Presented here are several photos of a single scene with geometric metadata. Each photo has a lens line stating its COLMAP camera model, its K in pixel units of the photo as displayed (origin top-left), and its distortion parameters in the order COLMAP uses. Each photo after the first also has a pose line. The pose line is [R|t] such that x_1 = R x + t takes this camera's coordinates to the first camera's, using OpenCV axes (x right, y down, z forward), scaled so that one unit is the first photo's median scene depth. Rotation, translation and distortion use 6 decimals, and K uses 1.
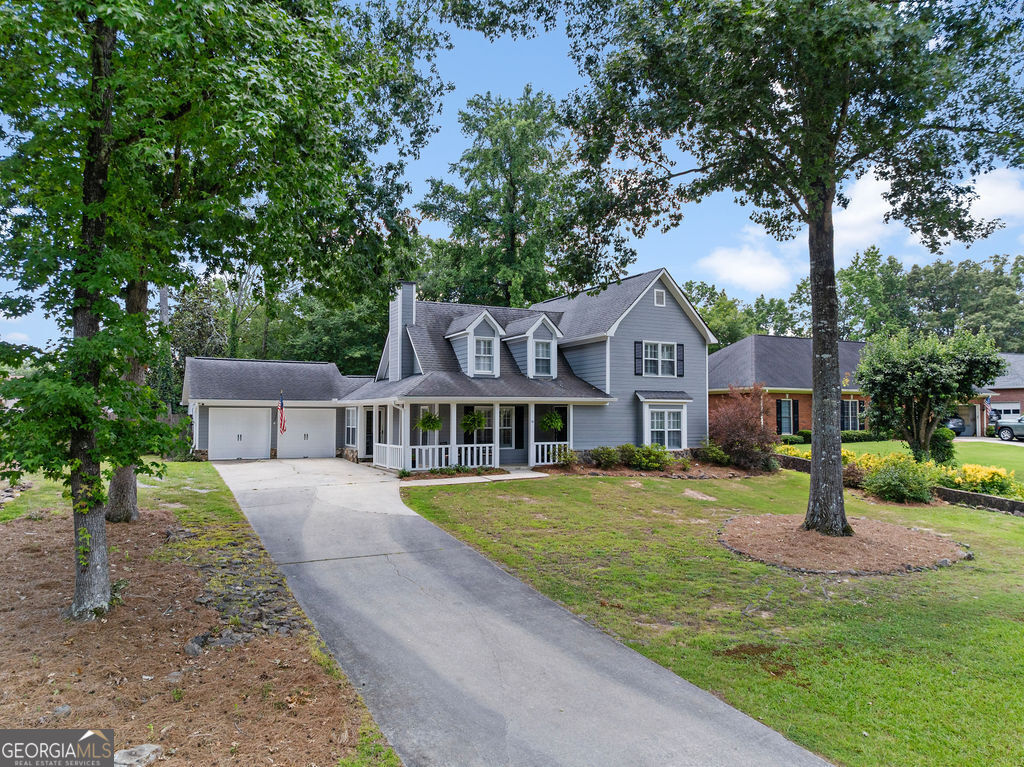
lens RADIAL K [[720.5, 0, 512.0], [0, 720.5, 383.5], [0, 0, 1]] dist [-0.040000, 0.010068]
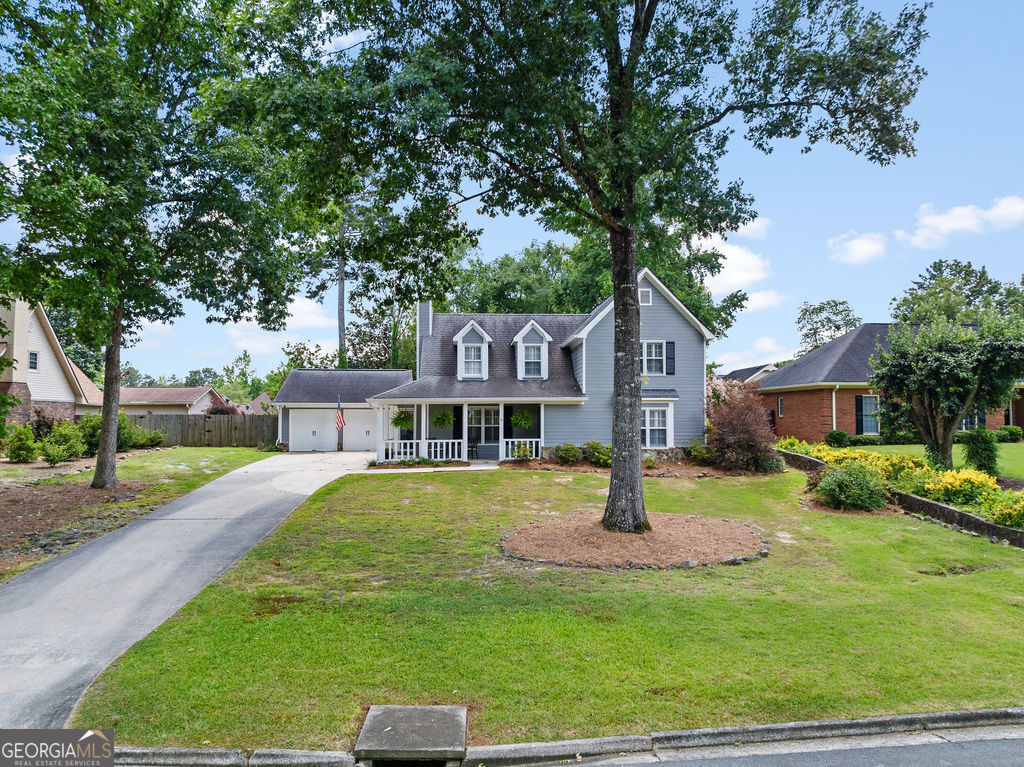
lens RADIAL K [[720.5, 0, 512.0], [0, 720.5, 383.5], [0, 0, 1]] dist [-0.040000, 0.010068]
pose [[0.917659, -0.021074, -0.396811, 0.459397], [0.021030, 0.999769, -0.004464, 0.002832], [0.396813, -0.004249, 0.917890, 0.002621]]
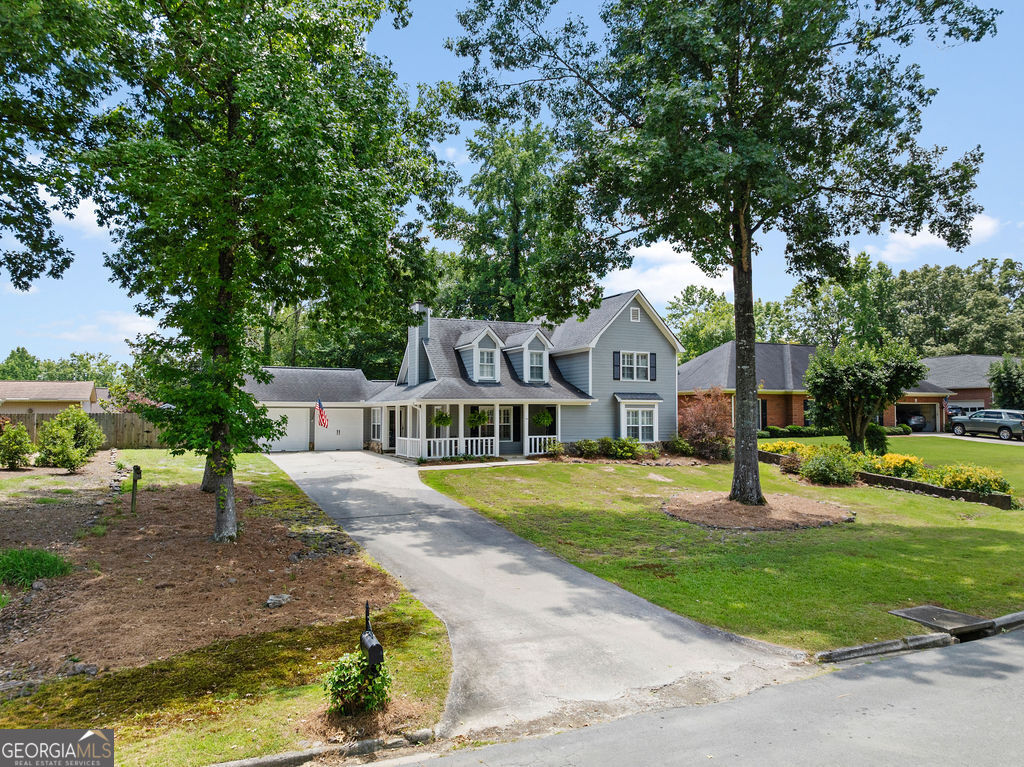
lens RADIAL K [[720.5, 0, 512.0], [0, 720.5, 383.5], [0, 0, 1]] dist [-0.040000, 0.010068]
pose [[0.999809, -0.003622, -0.019194, 0.026201], [0.003641, 0.999993, 0.000964, -0.007635], [0.019190, -0.001033, 0.999815, -0.205360]]
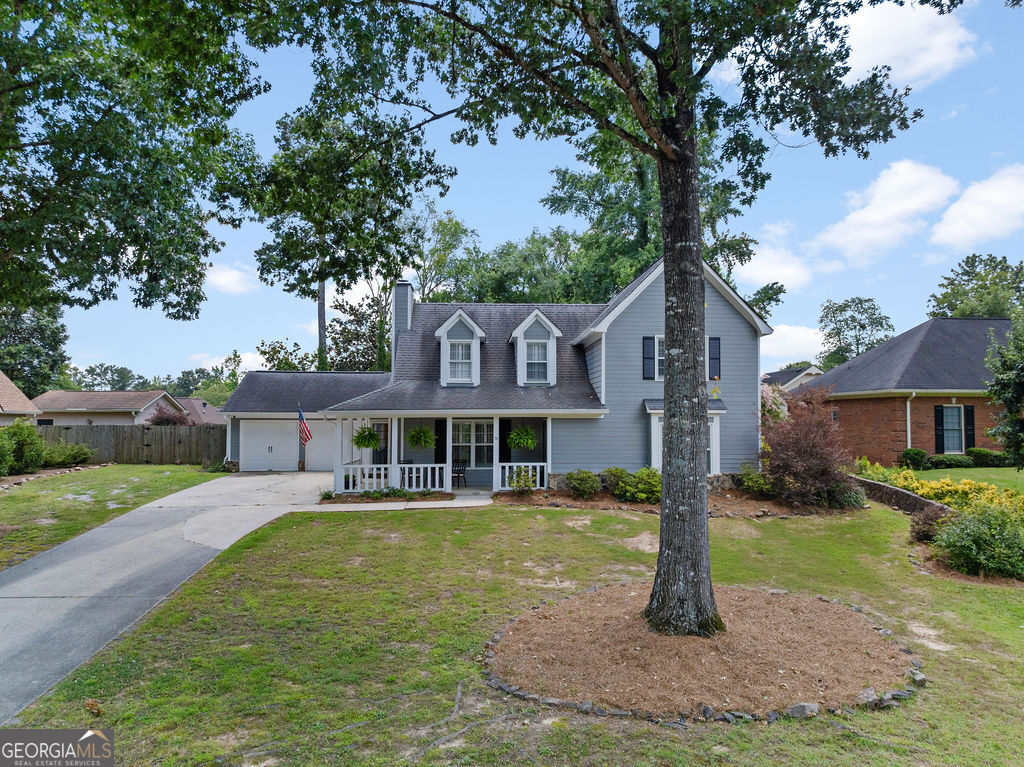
lens RADIAL K [[720.5, 0, 512.0], [0, 720.5, 383.5], [0, 0, 1]] dist [-0.040000, 0.010068]
pose [[0.915978, -0.019527, -0.400753, 0.368920], [0.018758, 0.999807, -0.005843, -0.005604], [0.400790, -0.002165, 0.916167, 0.227061]]
